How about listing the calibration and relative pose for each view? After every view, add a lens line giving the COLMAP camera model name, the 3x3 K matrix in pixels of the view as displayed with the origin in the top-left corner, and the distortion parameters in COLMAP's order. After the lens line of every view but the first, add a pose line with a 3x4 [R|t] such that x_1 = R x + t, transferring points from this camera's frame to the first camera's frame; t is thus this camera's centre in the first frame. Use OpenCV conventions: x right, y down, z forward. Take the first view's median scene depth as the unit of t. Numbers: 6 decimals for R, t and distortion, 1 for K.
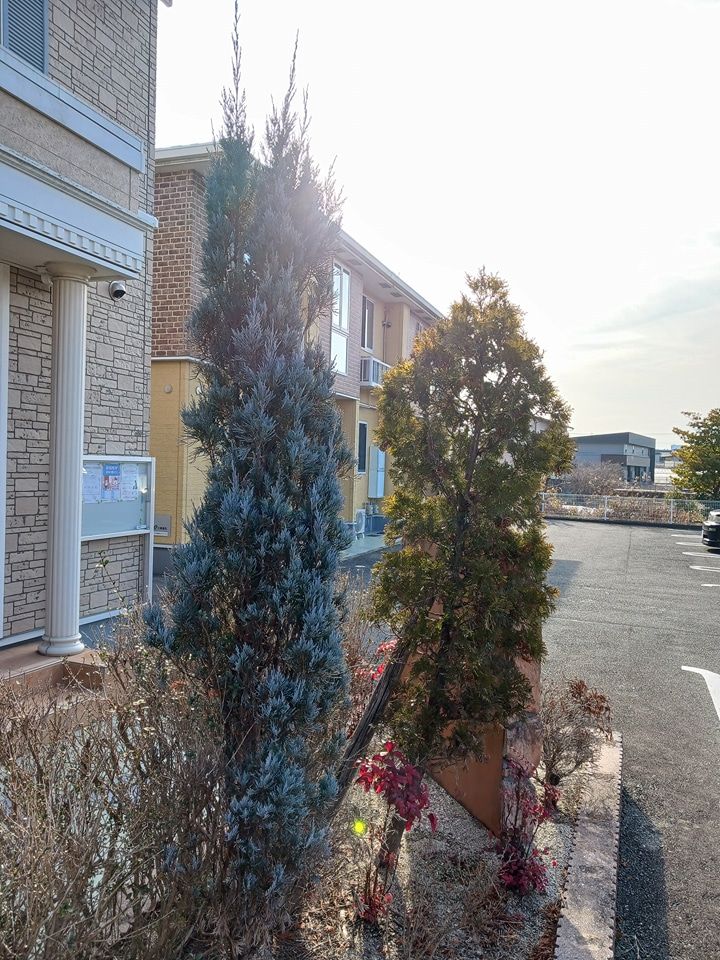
lens RADIAL K [[764.5, 0, 360.0], [0, 764.5, 480.0], [0, 0, 1]] dist [0.039781, 0.000631]
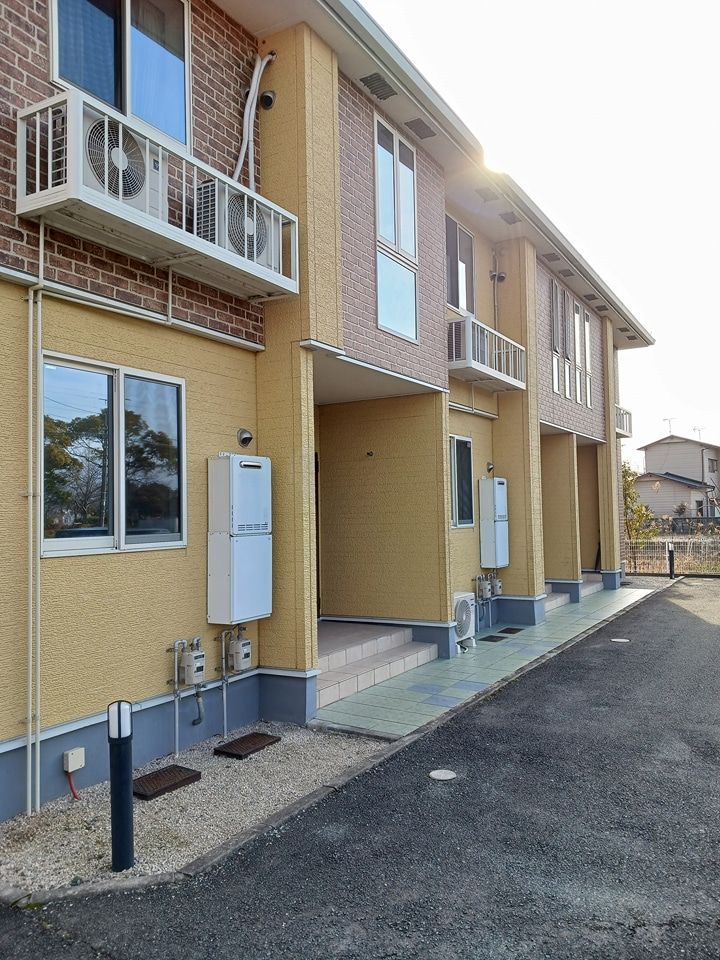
lens RADIAL K [[764.5, 0, 360.0], [0, 764.5, 480.0], [0, 0, 1]] dist [0.039781, 0.000631]
pose [[0.981286, -0.067491, -0.180341, 0.029542], [0.055207, 0.995854, -0.072296, -0.005170], [0.184473, 0.060987, 0.980944, 0.438958]]
